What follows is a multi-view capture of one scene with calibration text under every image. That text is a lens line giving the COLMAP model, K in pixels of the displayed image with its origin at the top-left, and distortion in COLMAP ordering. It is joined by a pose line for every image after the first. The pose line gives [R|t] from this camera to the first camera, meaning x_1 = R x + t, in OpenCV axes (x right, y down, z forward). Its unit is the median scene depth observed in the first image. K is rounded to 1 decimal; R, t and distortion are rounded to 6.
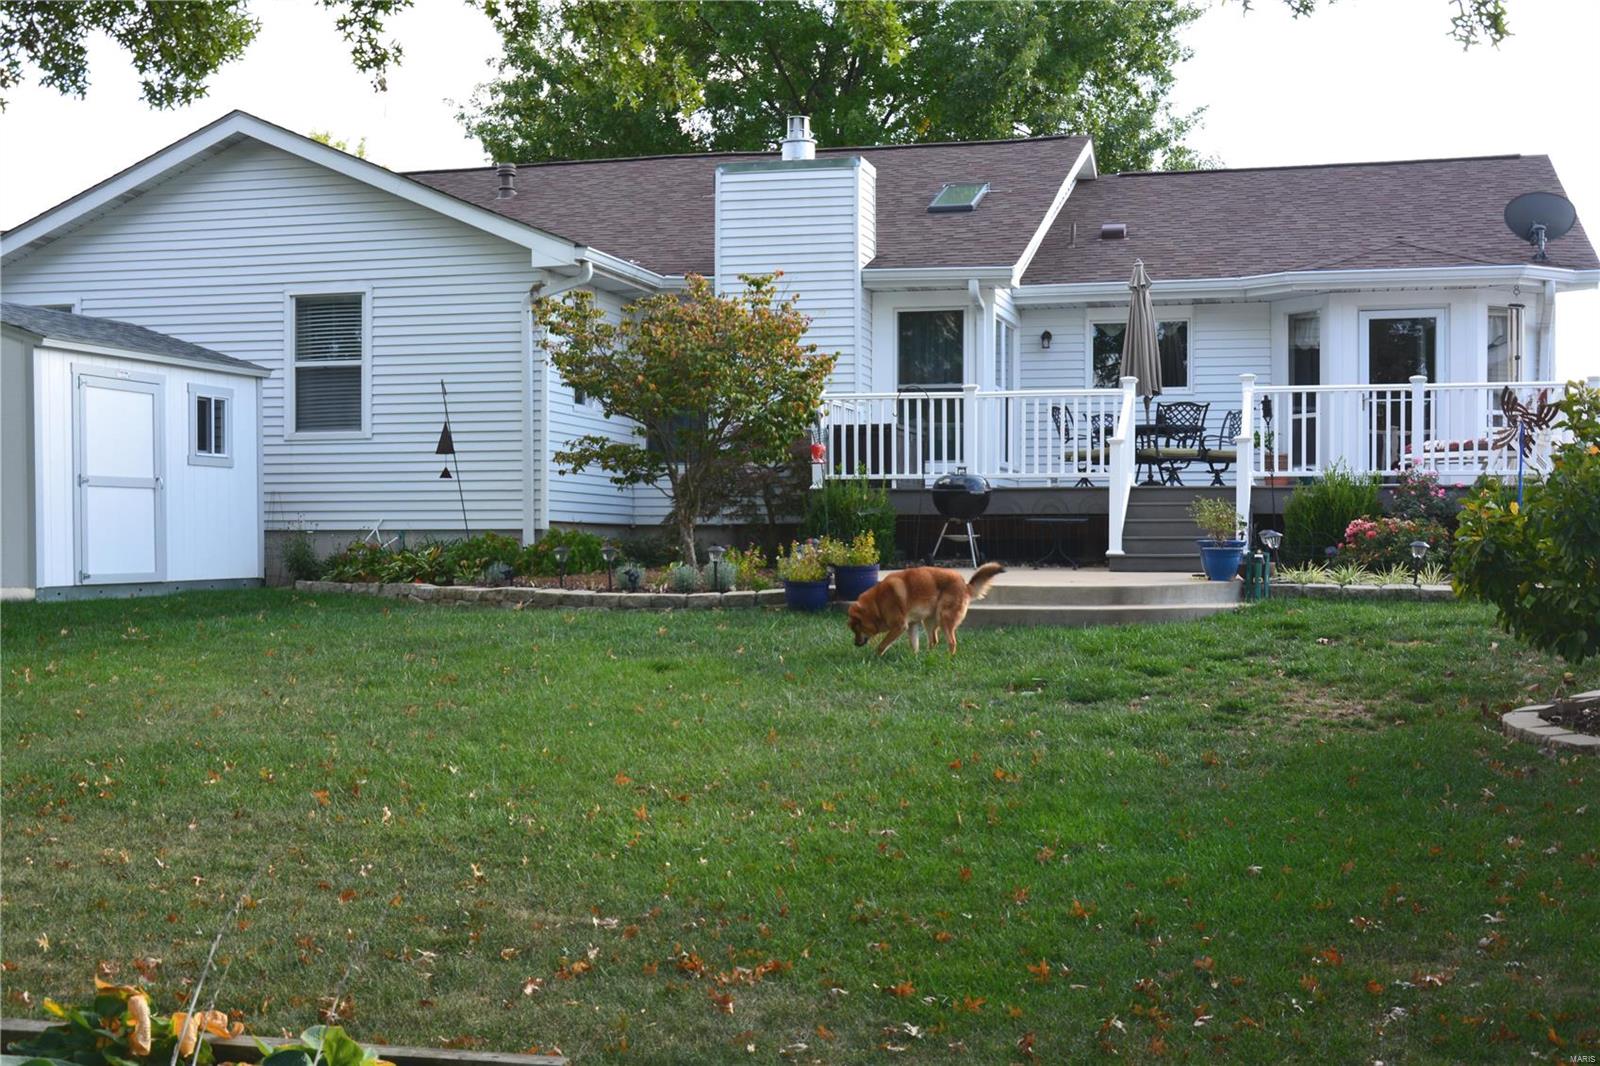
lens RADIAL K [[2070.1, 0, 800.0], [0, 2070.1, 533.0], [0, 0, 1]] dist [0.015047, 0.013159]
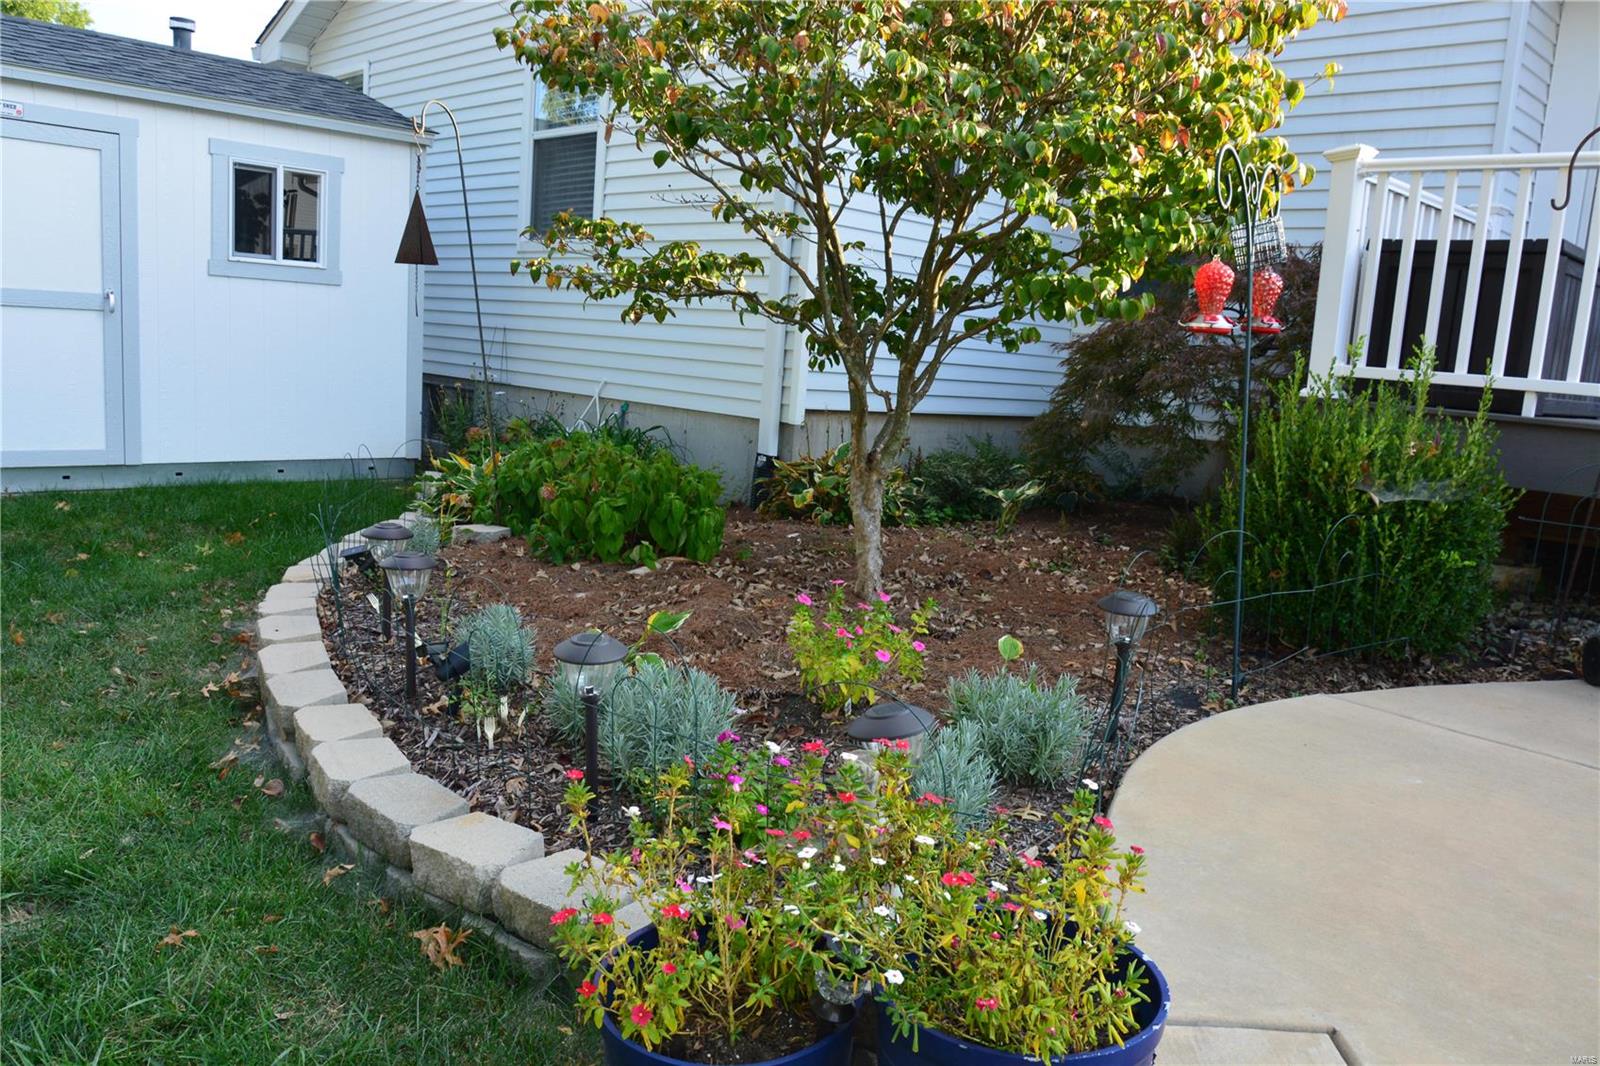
lens RADIAL K [[1236.5, 0, 802.5], [0, 1236.5, 544.6], [0, 0, 1]] dist [-0.033041, -0.001323]
pose [[0.856270, 0.146214, -0.495402, 0.046038], [-0.068236, 0.982713, 0.172099, -0.027948], [0.512002, -0.113559, 0.851445, 0.742825]]
